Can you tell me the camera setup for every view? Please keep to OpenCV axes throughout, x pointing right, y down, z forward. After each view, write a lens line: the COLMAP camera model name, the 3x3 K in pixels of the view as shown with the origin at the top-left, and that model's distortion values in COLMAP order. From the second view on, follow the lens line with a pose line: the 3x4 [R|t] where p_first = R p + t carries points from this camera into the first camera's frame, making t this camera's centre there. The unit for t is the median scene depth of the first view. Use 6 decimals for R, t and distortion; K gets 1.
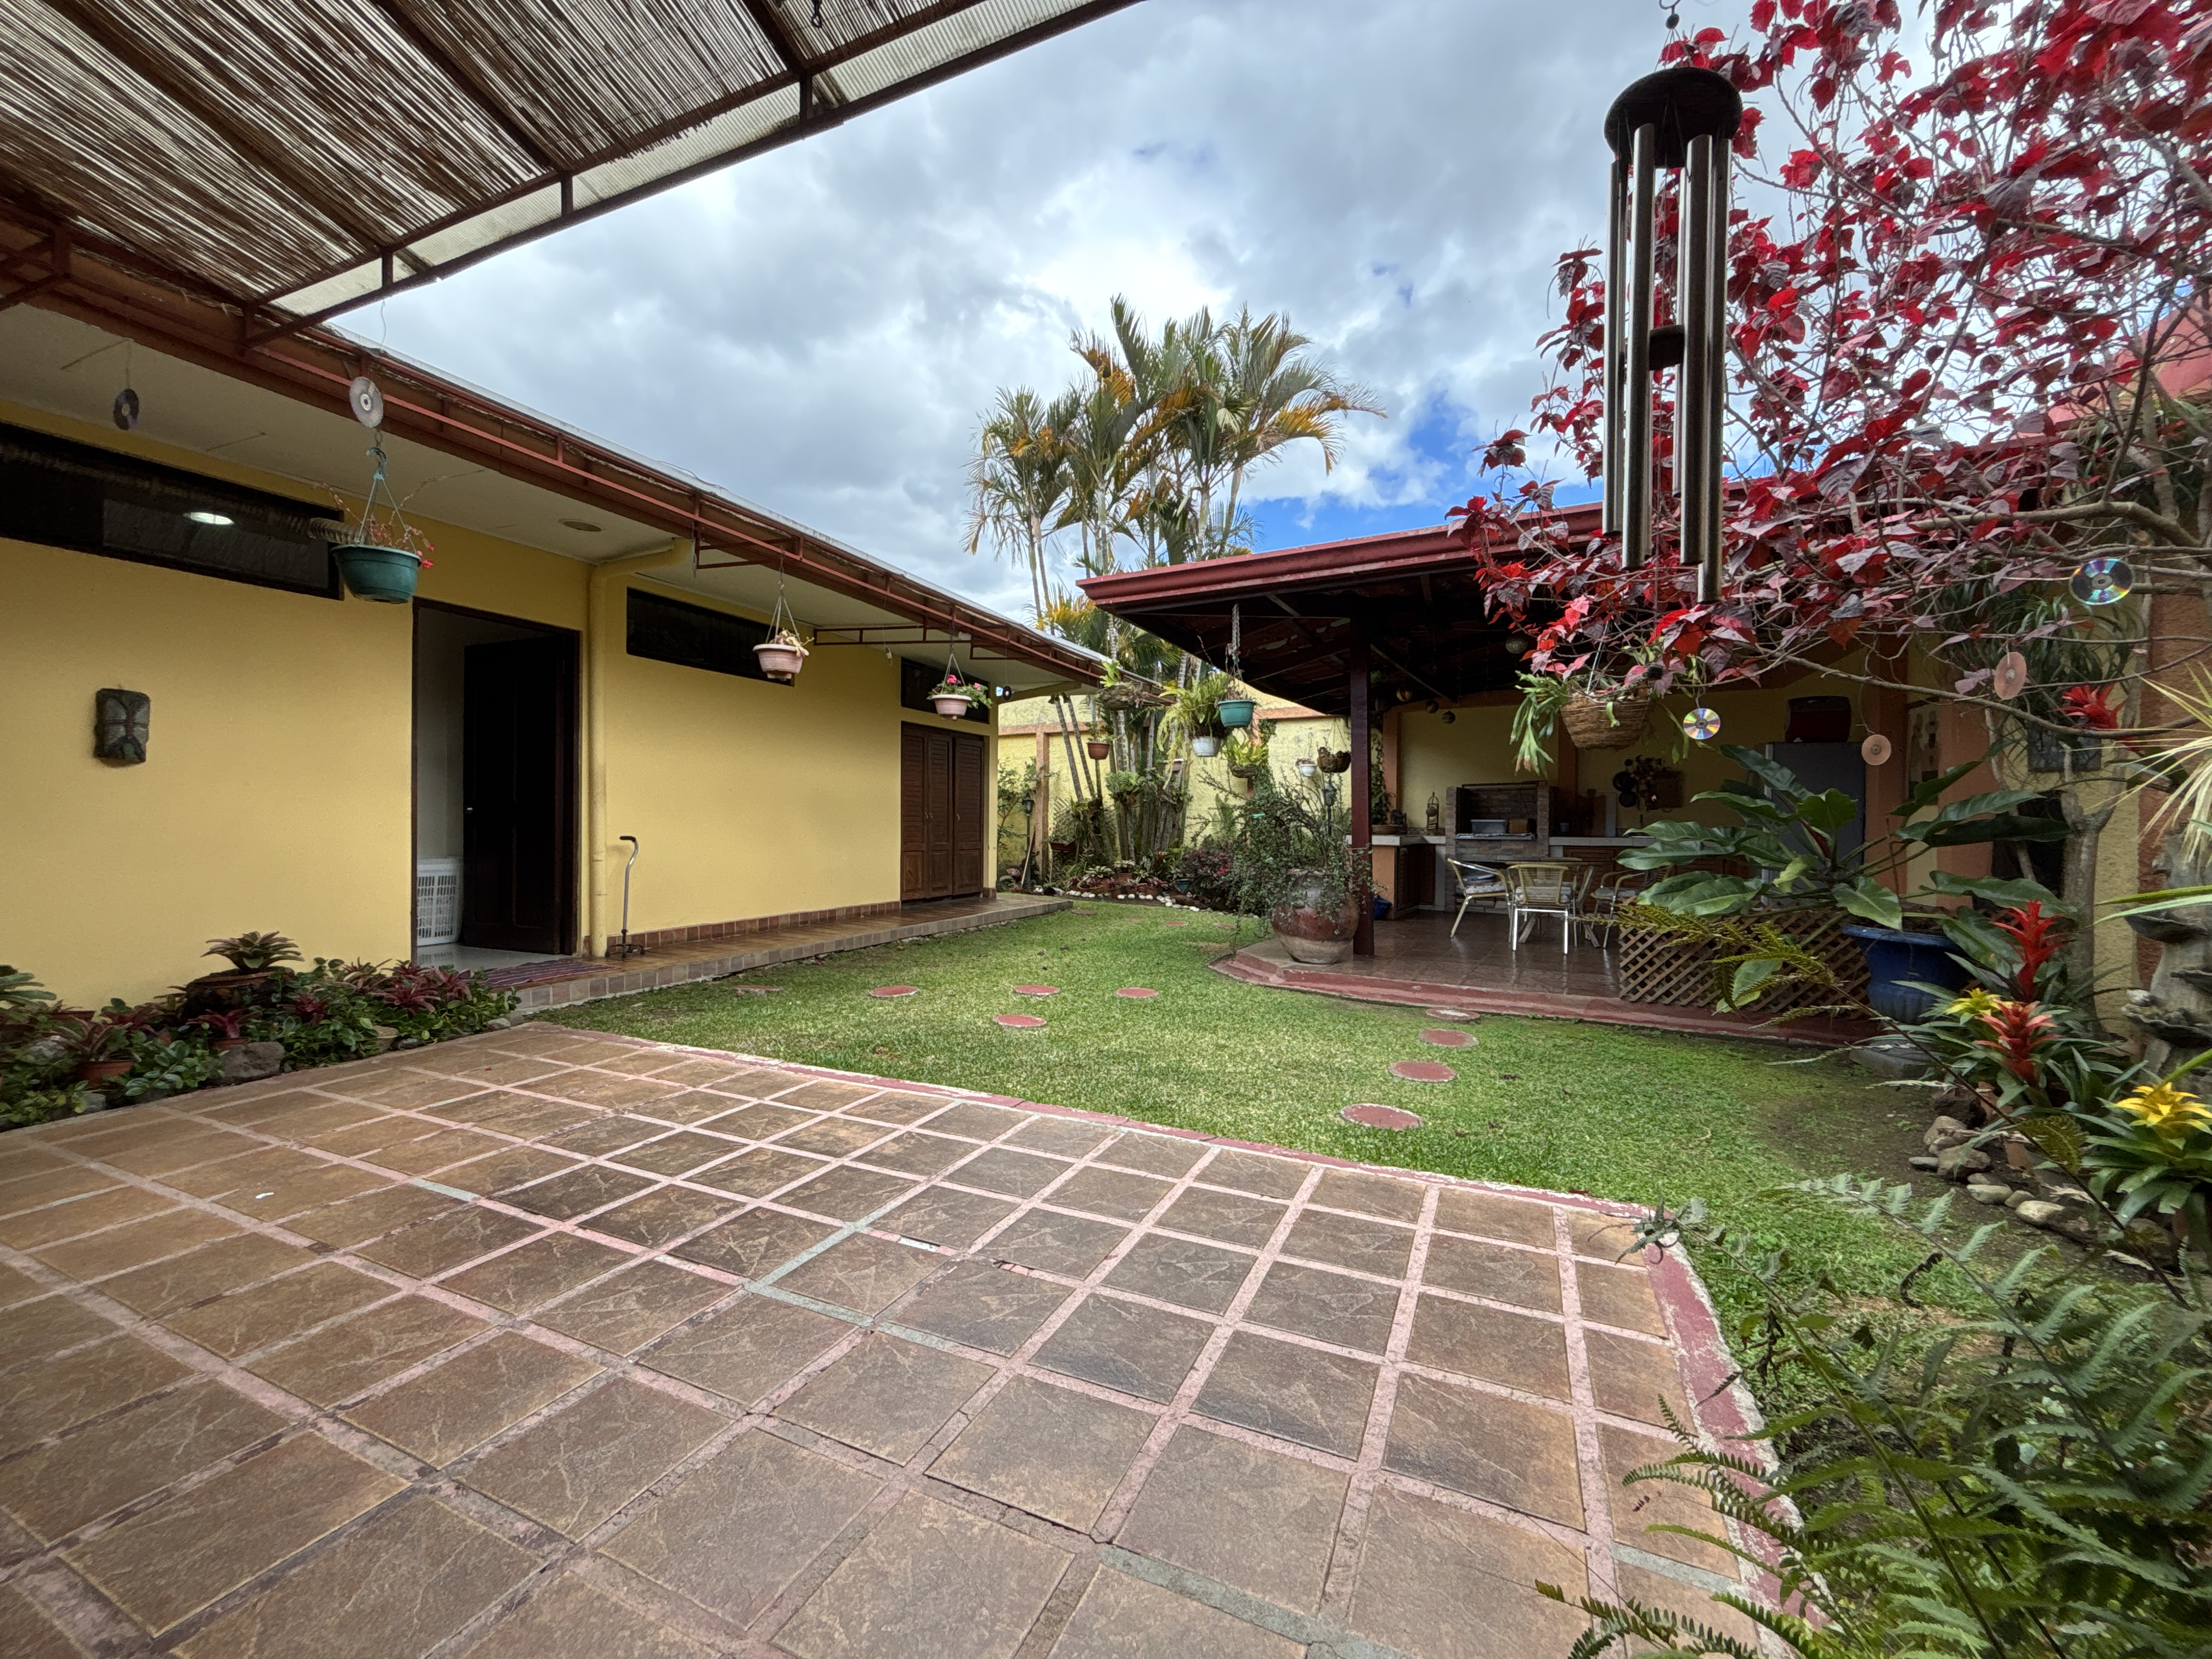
lens RADIAL K [[891.8, 0, 1108.6], [0, 891.8, 836.4], [0, 0, 1]] dist [-0.000279, -0.000241]
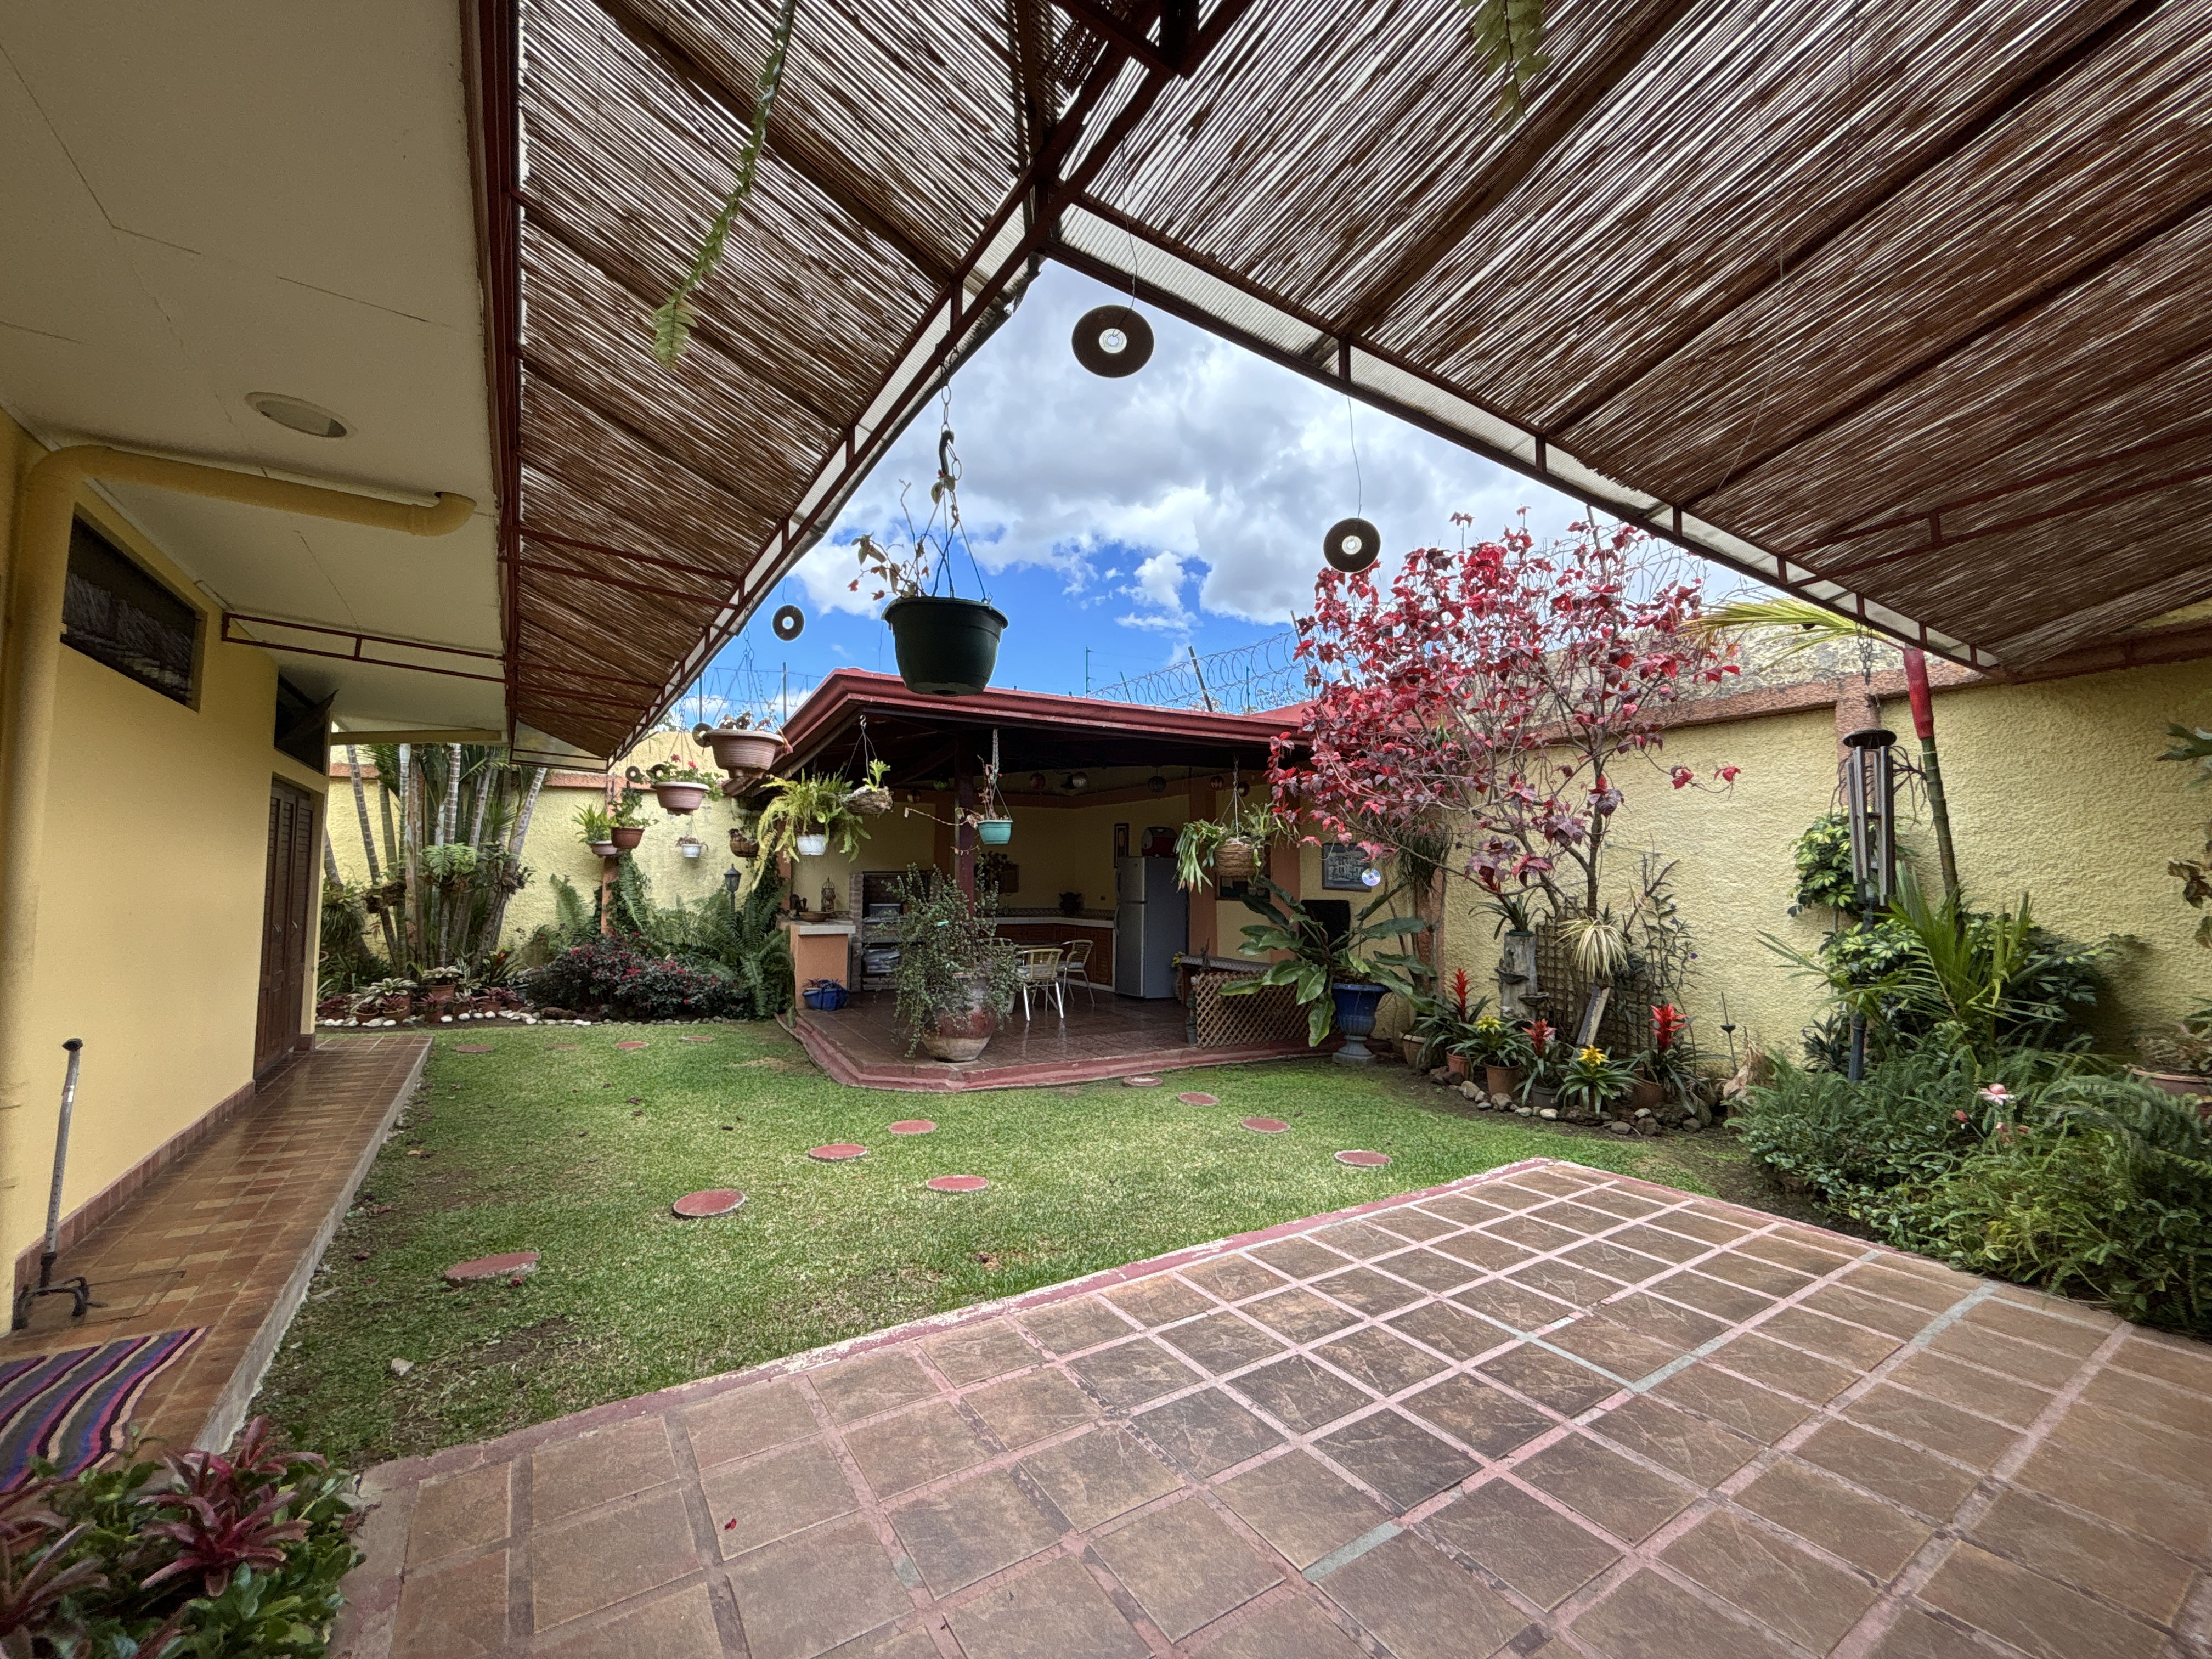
lens RADIAL K [[891.8, 0, 1111.8], [0, 891.8, 811.4], [0, 0, 1]] dist [-0.000279, -0.000241]
pose [[0.536153, 0.066765, 0.841476, -1.399333], [0.014019, 0.996025, -0.087960, -0.142897], [-0.844005, 0.058957, 0.533086, 0.677694]]
